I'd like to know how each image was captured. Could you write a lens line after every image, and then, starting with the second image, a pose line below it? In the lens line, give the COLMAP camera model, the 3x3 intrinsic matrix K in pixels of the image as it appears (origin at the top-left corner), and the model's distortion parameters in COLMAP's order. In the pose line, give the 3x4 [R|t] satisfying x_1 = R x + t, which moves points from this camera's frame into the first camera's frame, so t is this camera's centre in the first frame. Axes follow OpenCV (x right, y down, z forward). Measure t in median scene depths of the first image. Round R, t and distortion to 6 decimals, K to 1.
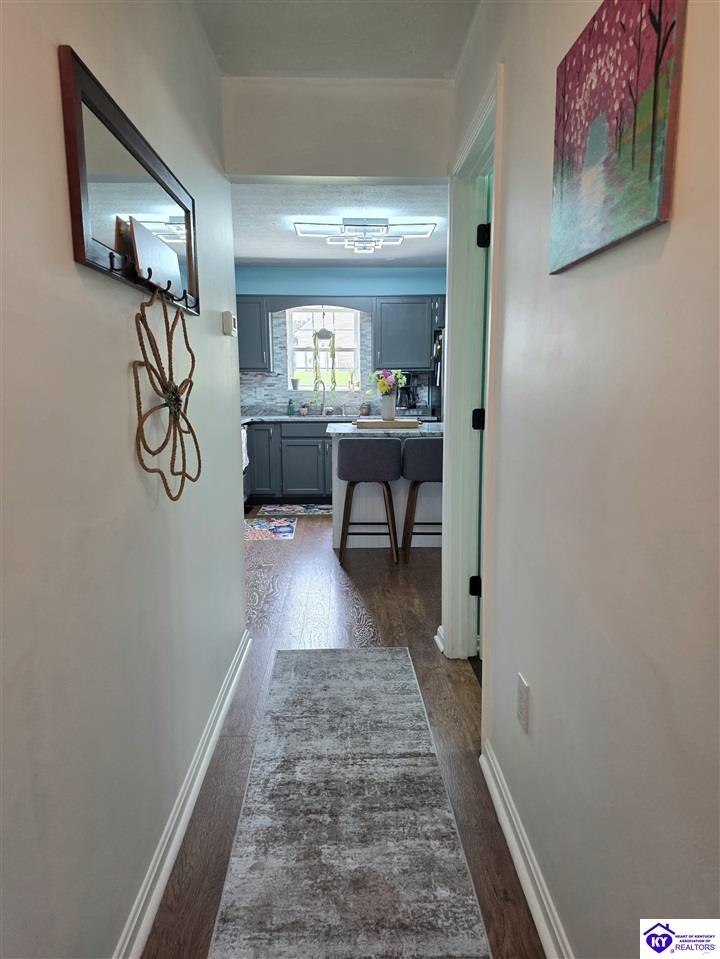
lens RADIAL K [[634.1, 0, 360.0], [0, 634.1, 479.5], [0, 0, 1]] dist [0.086895, -0.076962]
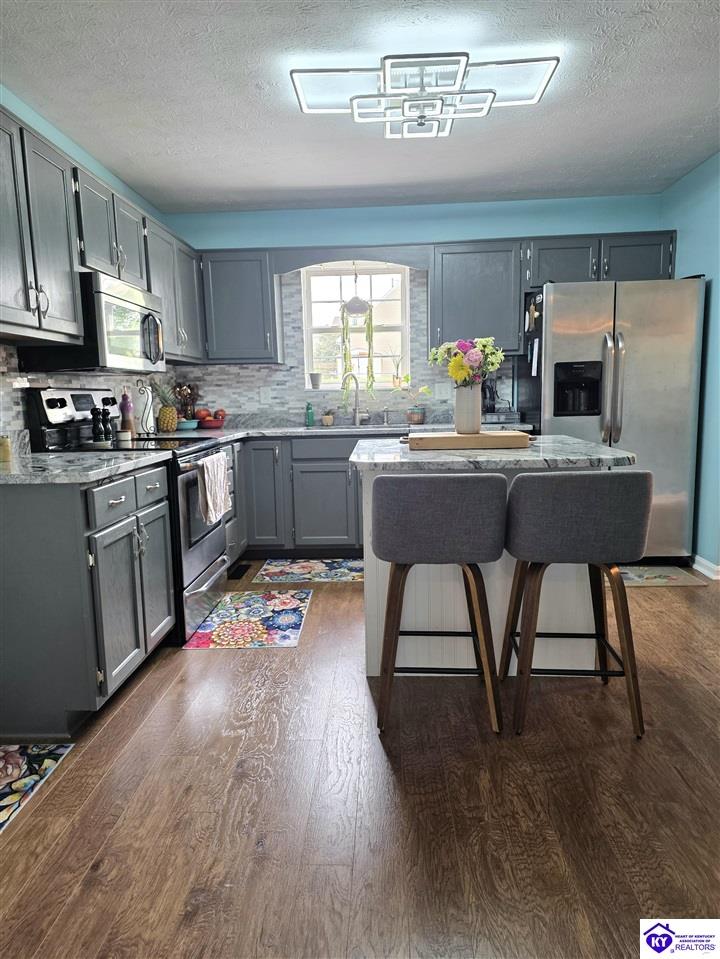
lens RADIAL K [[634.1, 0, 360.0], [0, 634.1, 479.5], [0, 0, 1]] dist [0.086895, -0.076962]
pose [[0.997429, -0.009594, -0.071021, -0.006438], [0.008672, 0.999874, -0.013278, -0.036637], [0.071139, 0.012628, 0.997386, 0.346595]]
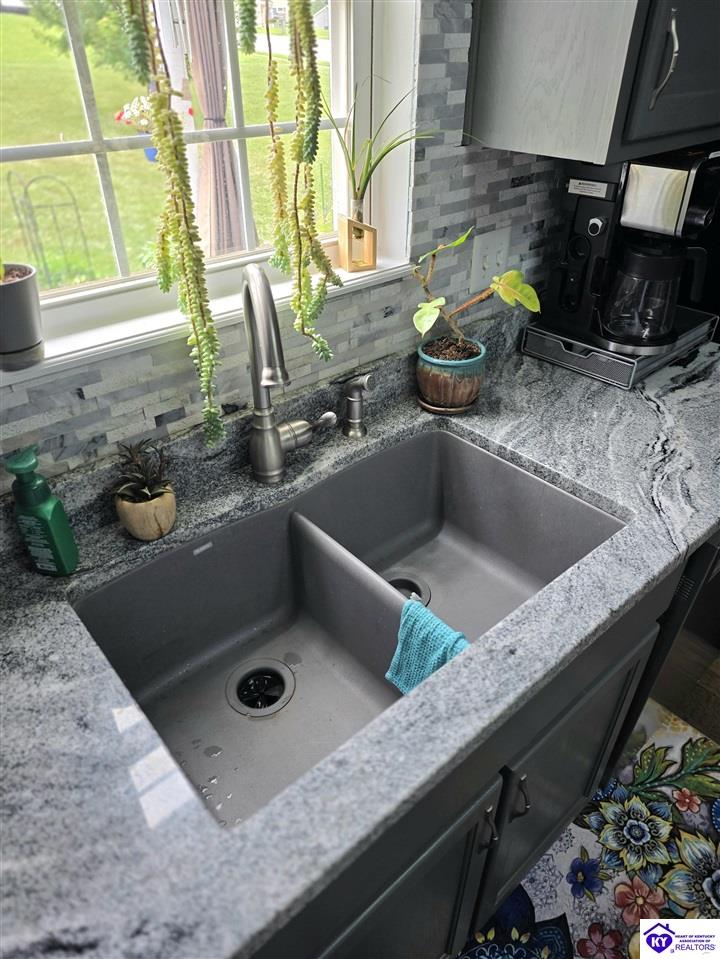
lens RADIAL K [[634.1, 0, 360.0], [0, 634.1, 479.5], [0, 0, 1]] dist [0.086895, -0.076962]
pose [[0.781702, -0.354101, 0.513376, -0.133671], [0.090705, 0.878977, 0.468159, -0.190274], [-0.617021, -0.319395, 0.719216, 0.946228]]
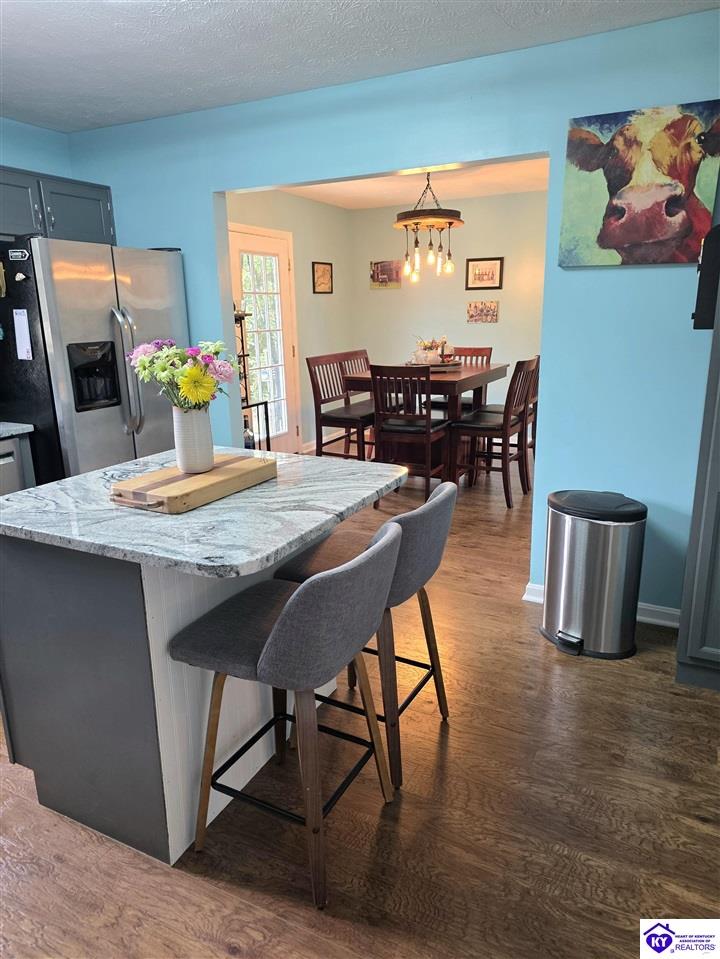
lens RADIAL K [[638.2, 0, 364.8], [0, 638.2, 476.4], [0, 0, 1]] dist [0.072674, -0.047792]
pose [[0.473762, -0.225679, 0.851245, -0.186107], [0.147252, 0.973299, 0.176084, -0.109777], [-0.868255, 0.041926, 0.494344, 0.540501]]
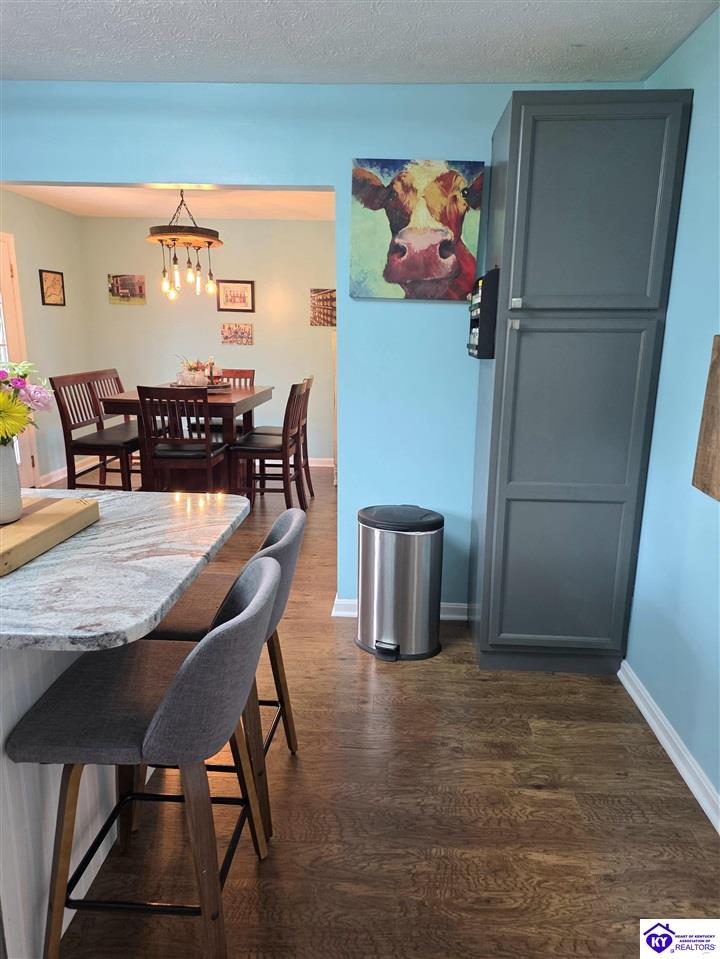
lens RADIAL K [[634.1, 0, 360.0], [0, 634.1, 479.5], [0, 0, 1]] dist [0.086895, -0.076962]
pose [[0.069918, -0.222186, 0.972494, -0.191544], [0.133233, 0.968226, 0.211632, -0.119842], [-0.988615, 0.114771, 0.097299, 0.597867]]
